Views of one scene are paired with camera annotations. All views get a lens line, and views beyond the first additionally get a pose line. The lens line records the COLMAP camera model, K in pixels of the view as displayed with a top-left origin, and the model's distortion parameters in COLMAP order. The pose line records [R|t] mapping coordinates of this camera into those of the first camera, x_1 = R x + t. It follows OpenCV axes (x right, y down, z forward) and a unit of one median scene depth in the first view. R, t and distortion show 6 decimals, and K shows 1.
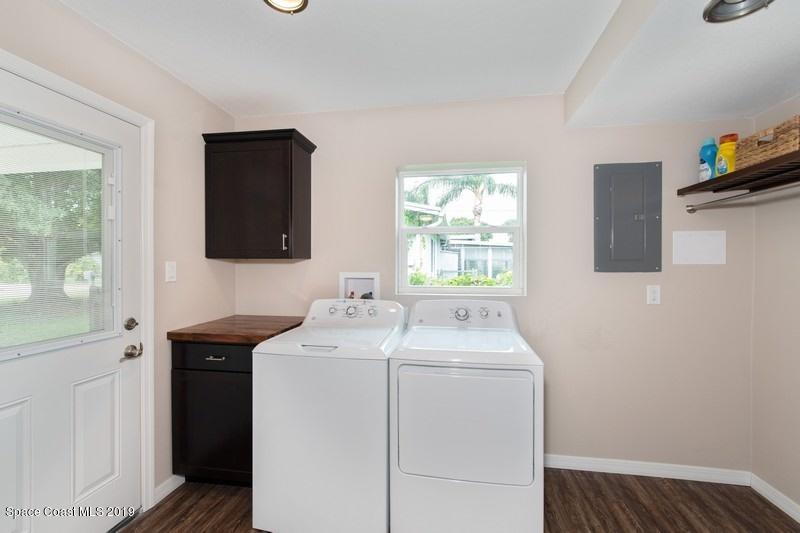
lens RADIAL K [[338.7, 0, 401.4], [0, 338.7, 265.0], [0, 0, 1]] dist [0.002642, 0.000239]
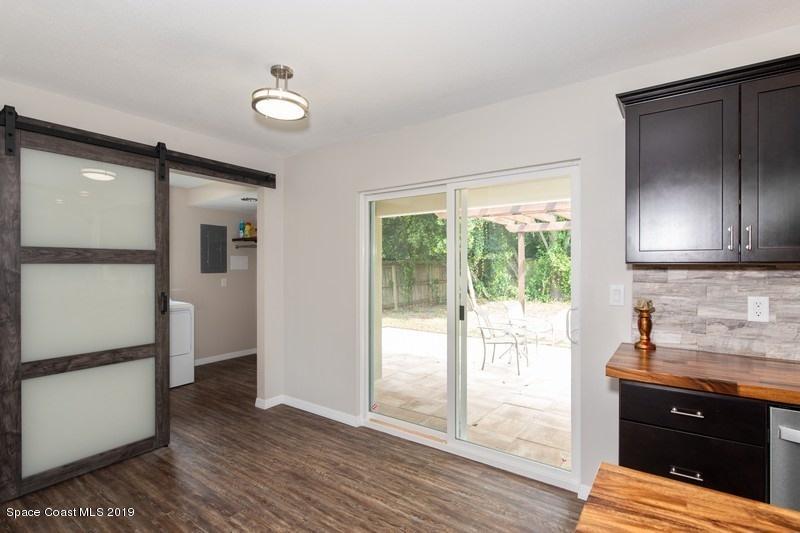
lens RADIAL K [[388.6, 0, 400.7], [0, 388.6, 266.1], [0, 0, 1]] dist [-0.000668, 0.000156]
pose [[0.436286, 0.003686, 0.899801, -1.156497], [0.000732, 0.999990, -0.004452, -0.013750], [-0.899808, 0.002601, 0.436279, -1.290444]]
